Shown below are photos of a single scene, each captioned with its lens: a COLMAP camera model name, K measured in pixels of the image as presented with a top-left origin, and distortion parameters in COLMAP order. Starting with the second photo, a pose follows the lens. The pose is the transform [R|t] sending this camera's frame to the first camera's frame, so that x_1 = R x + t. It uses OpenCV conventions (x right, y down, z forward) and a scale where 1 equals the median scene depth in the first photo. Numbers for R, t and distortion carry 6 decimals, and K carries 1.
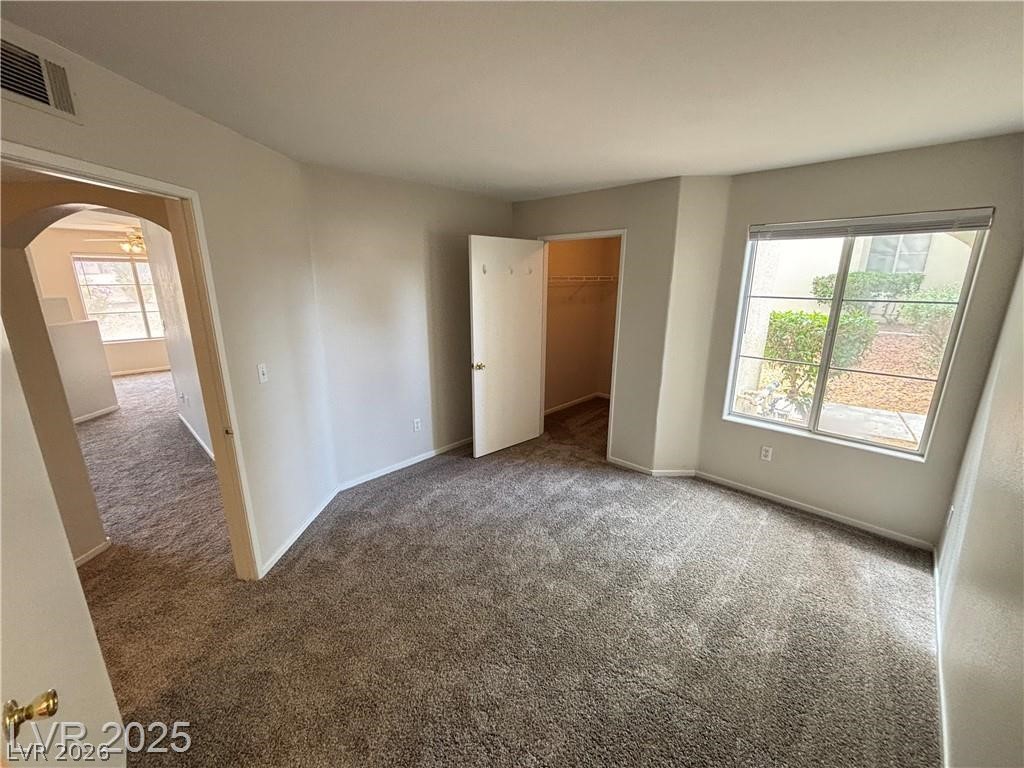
lens RADIAL K [[413.4, 0, 513.0], [0, 413.4, 385.3], [0, 0, 1]] dist [-0.001779, 0.000770]
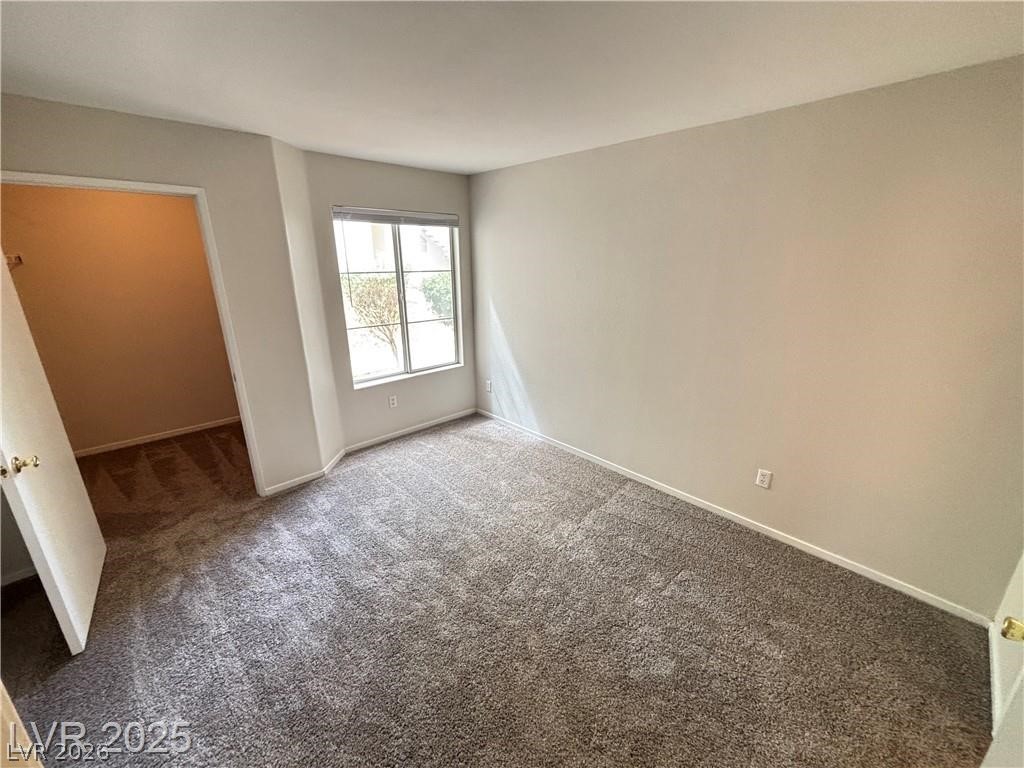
lens RADIAL K [[413.4, 0, 512.5], [0, 413.4, 384.9], [0, 0, 1]] dist [-0.001779, 0.000770]
pose [[0.042309, -0.300987, 0.952689, -0.533731], [0.254085, 0.925434, 0.281092, -0.137659], [-0.966256, 0.230171, 0.115630, 0.520041]]
